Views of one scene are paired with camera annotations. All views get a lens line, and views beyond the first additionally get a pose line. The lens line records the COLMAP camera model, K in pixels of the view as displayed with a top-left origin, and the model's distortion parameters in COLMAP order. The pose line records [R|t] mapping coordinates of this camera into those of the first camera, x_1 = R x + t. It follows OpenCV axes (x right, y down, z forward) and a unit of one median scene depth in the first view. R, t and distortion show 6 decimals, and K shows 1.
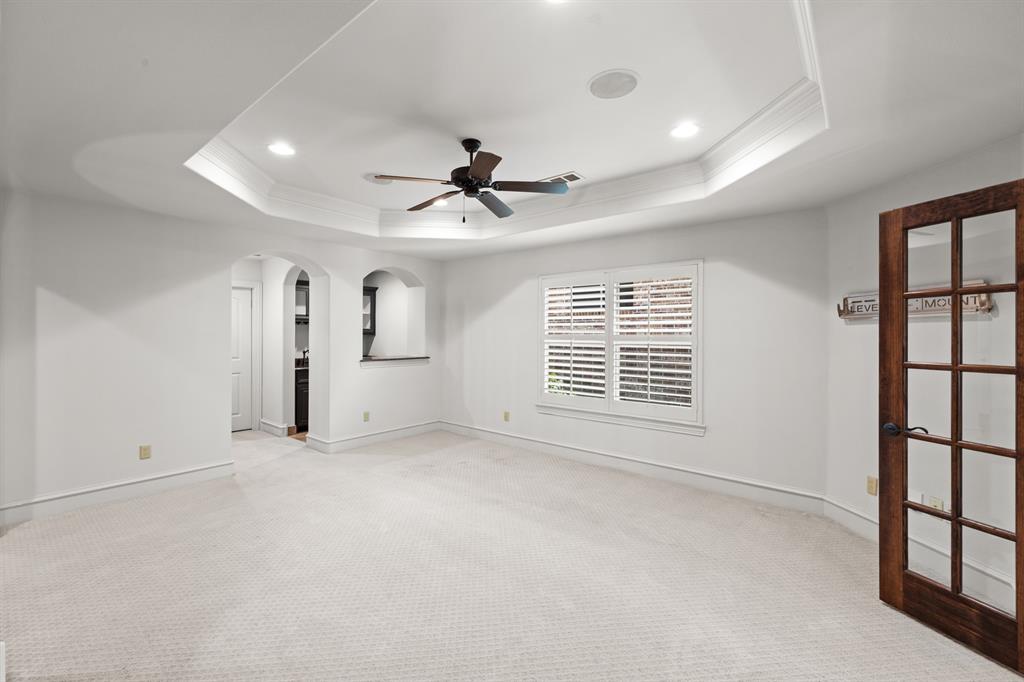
lens RADIAL K [[432.8, 0, 506.2], [0, 432.8, 335.6], [0, 0, 1]] dist [0.001644, 0.001183]
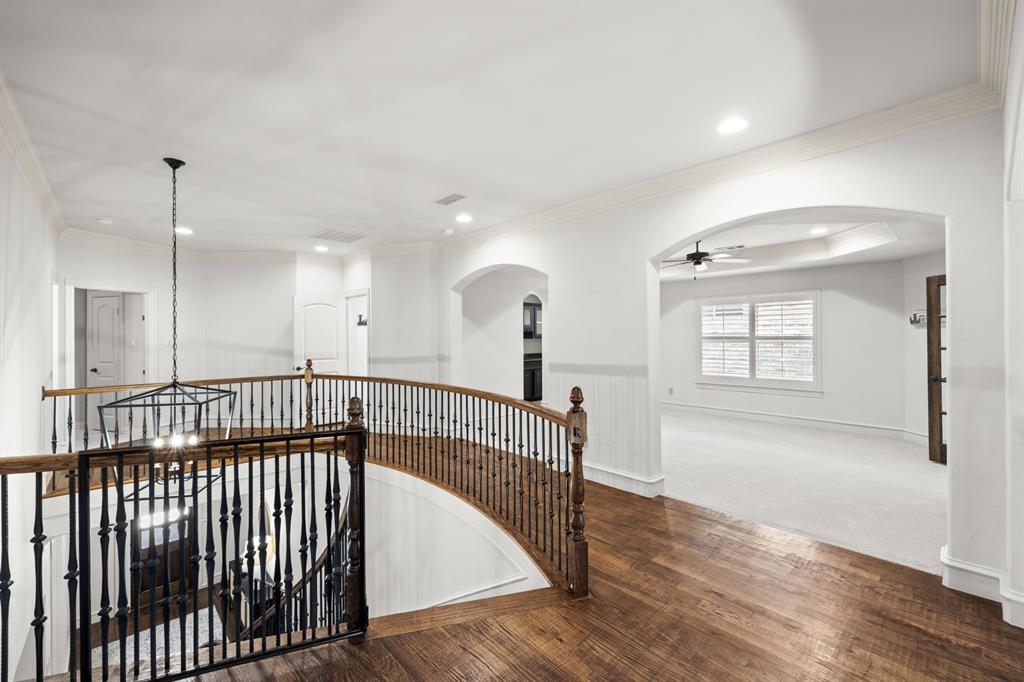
lens RADIAL K [[432.8, 0, 505.6], [0, 432.8, 336.1], [0, 0, 1]] dist [0.001644, 0.001183]
pose [[0.991627, -0.009572, -0.128776, -0.916653], [0.008644, 0.999933, -0.007762, 0.004920], [0.128842, 0.006584, 0.991643, -1.380166]]
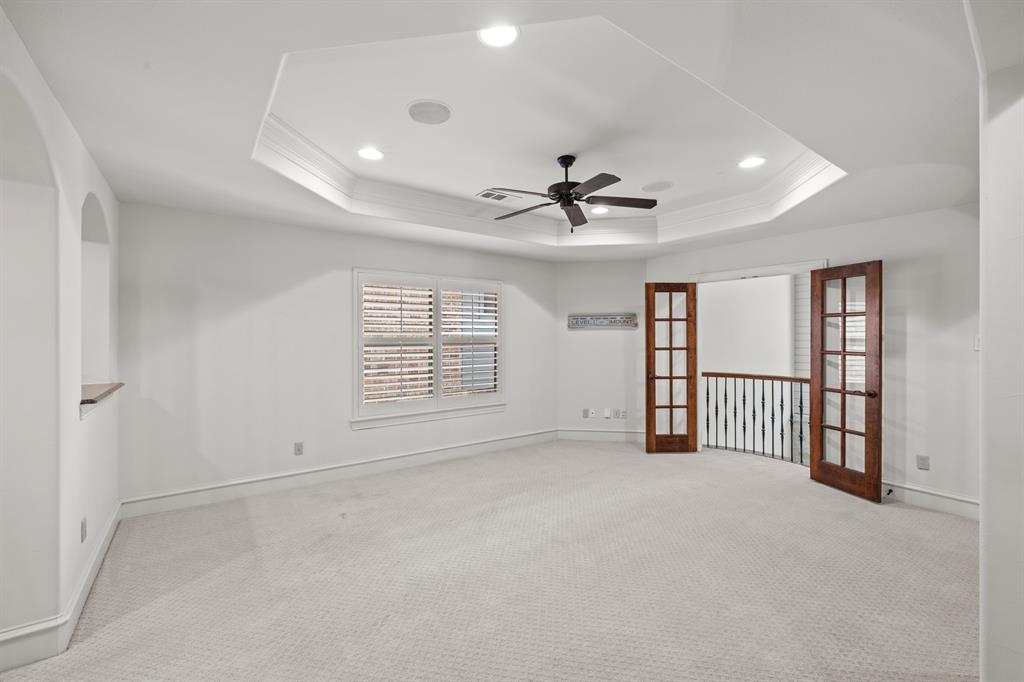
lens RADIAL K [[432.8, 0, 502.8], [0, 432.8, 336.7], [0, 0, 1]] dist [0.001644, 0.001183]
pose [[0.247749, -0.005290, 0.968810, -1.542678], [0.005281, 0.999978, 0.004110, -0.013030], [-0.968810, 0.004098, 0.247771, 1.183545]]
